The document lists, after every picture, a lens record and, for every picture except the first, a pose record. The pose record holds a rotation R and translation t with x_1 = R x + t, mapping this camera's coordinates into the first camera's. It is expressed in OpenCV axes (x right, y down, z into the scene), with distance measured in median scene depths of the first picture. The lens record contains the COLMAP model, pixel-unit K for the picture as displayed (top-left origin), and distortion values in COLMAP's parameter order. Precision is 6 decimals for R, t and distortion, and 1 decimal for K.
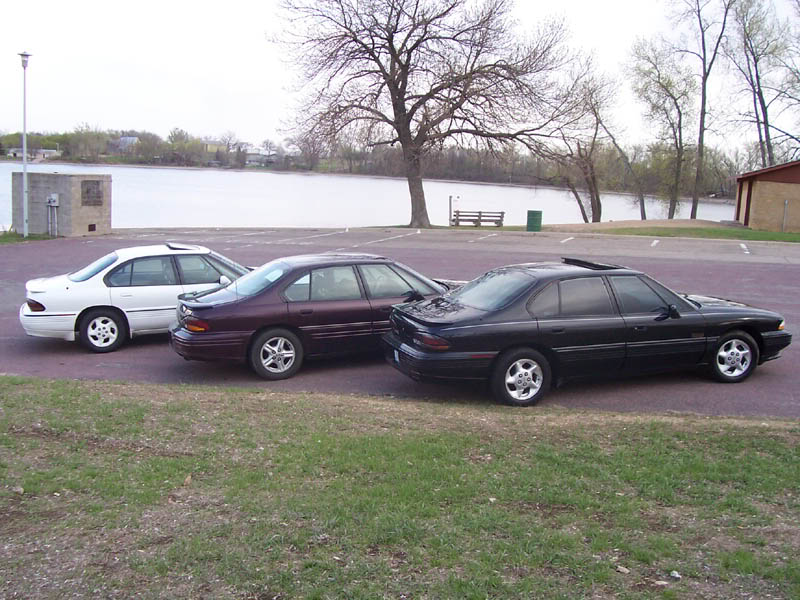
lens RADIAL K [[865.3, 0, 398.9], [0, 865.3, 317.5], [0, 0, 1]] dist [-0.187834, 0.162450]
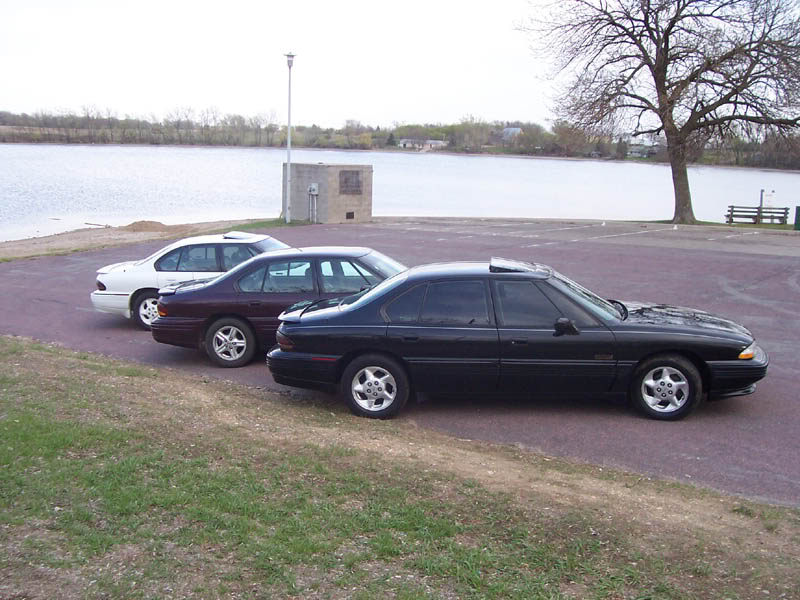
lens RADIAL K [[865.3, 0, 398.9], [0, 865.3, 317.5], [0, 0, 1]] dist [-0.187834, 0.162450]
pose [[0.902046, 0.061248, -0.427273, 0.163345], [-0.056688, 0.998118, 0.023398, -0.007790], [0.427902, 0.003115, 0.903820, 0.053549]]
